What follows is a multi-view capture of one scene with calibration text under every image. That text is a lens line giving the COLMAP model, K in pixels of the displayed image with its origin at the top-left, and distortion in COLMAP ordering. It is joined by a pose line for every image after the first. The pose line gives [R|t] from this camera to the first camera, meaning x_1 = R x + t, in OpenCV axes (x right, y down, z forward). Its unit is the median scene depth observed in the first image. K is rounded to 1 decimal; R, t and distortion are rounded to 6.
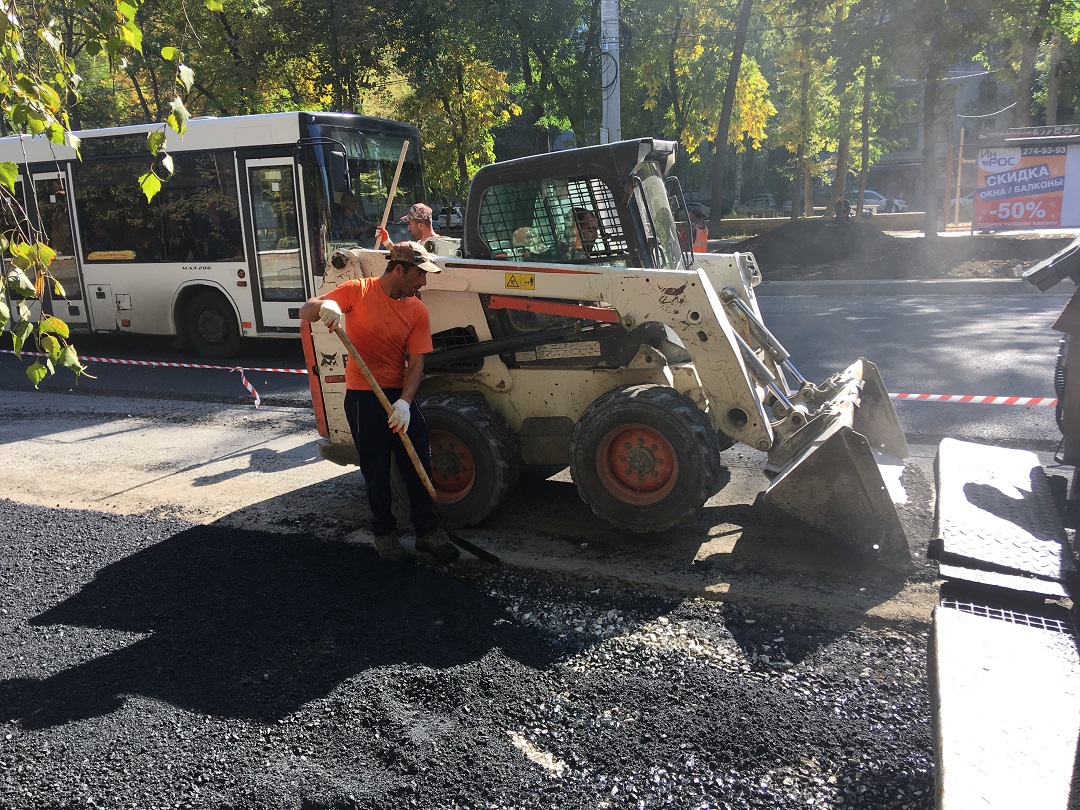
lens RADIAL K [[915.1, 0, 540.1], [0, 915.1, 410.4], [0, 0, 1]] dist [0.124711, -0.173924]
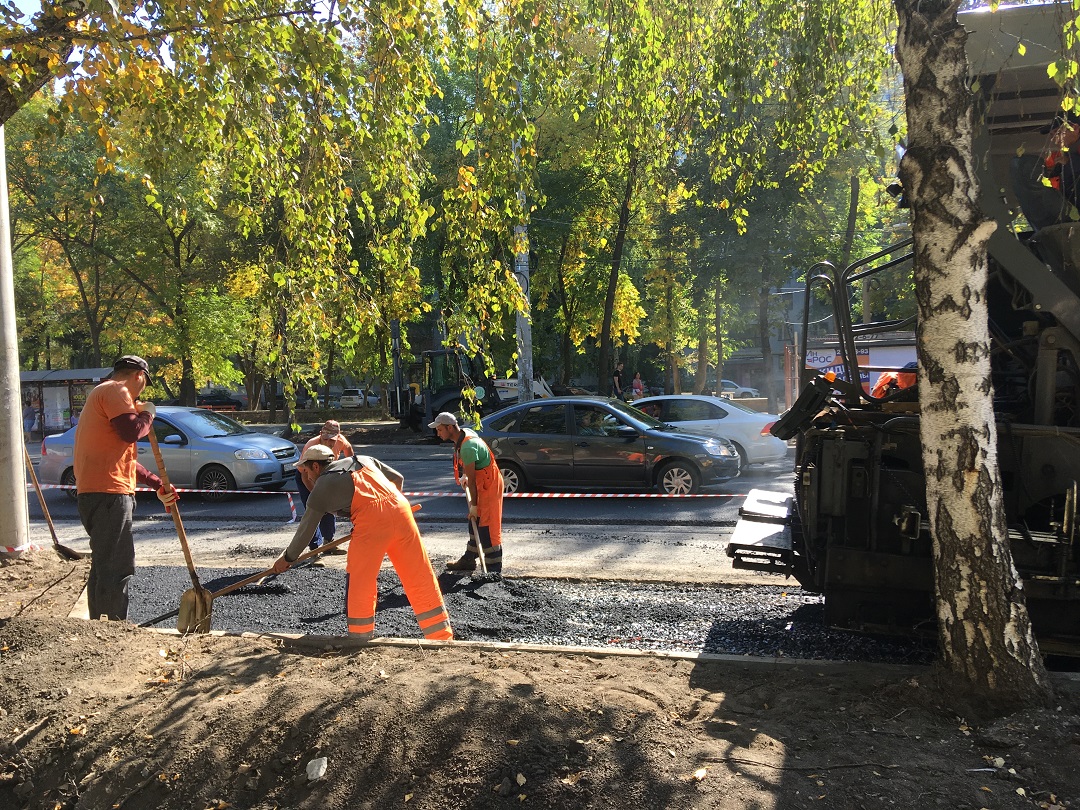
lens RADIAL K [[925.6, 0, 530.8], [0, 925.6, 408.7], [0, 0, 1]] dist [0.128522, -0.177460]
pose [[0.992566, 0.007430, 0.121480, -0.083918], [0.016671, 0.980427, -0.196178, 0.064384], [-0.120560, 0.196744, 0.973014, -0.266086]]
